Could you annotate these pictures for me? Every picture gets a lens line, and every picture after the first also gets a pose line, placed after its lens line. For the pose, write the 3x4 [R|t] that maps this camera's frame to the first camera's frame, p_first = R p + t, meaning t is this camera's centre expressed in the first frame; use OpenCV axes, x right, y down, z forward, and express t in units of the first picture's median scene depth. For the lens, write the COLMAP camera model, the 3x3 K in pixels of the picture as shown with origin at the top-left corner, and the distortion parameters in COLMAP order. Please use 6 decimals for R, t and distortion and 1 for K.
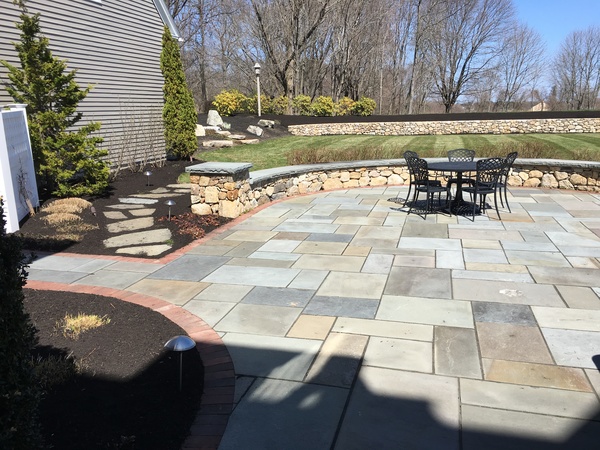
lens RADIAL K [[512.7, 0, 300.0], [0, 512.7, 225.0], [0, 0, 1]] dist [0.097599, -0.118543]
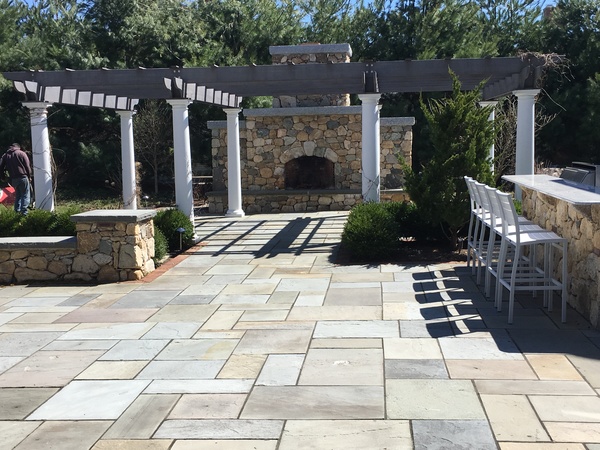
lens RADIAL K [[756.2, 0, 300.0], [0, 756.2, 225.0], [0, 0, 1]] dist [0.023709, 0.025663]
pose [[-0.178109, -0.085473, 0.980292, -0.358041], [0.243576, 0.961388, 0.128080, -0.122149], [-0.953388, 0.261587, -0.150413, 0.567532]]
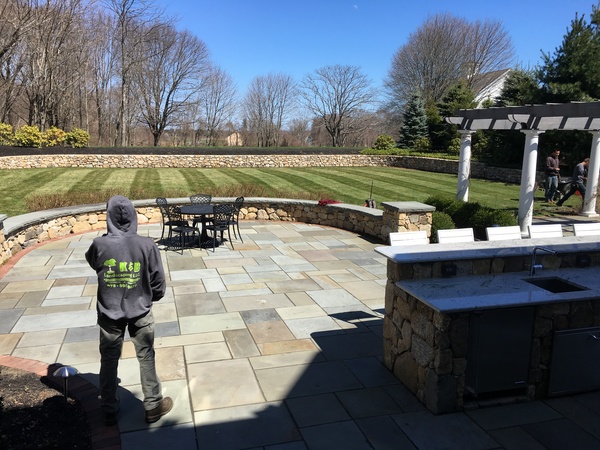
lens RADIAL K [[512.7, 0, 300.0], [0, 512.7, 225.0], [0, 0, 1]] dist [0.097599, -0.118543]
pose [[0.853674, -0.063180, 0.516962, -0.120550], [0.087431, 0.995913, -0.022664, -0.023015], [-0.513417, 0.064546, 0.855708, -0.164466]]
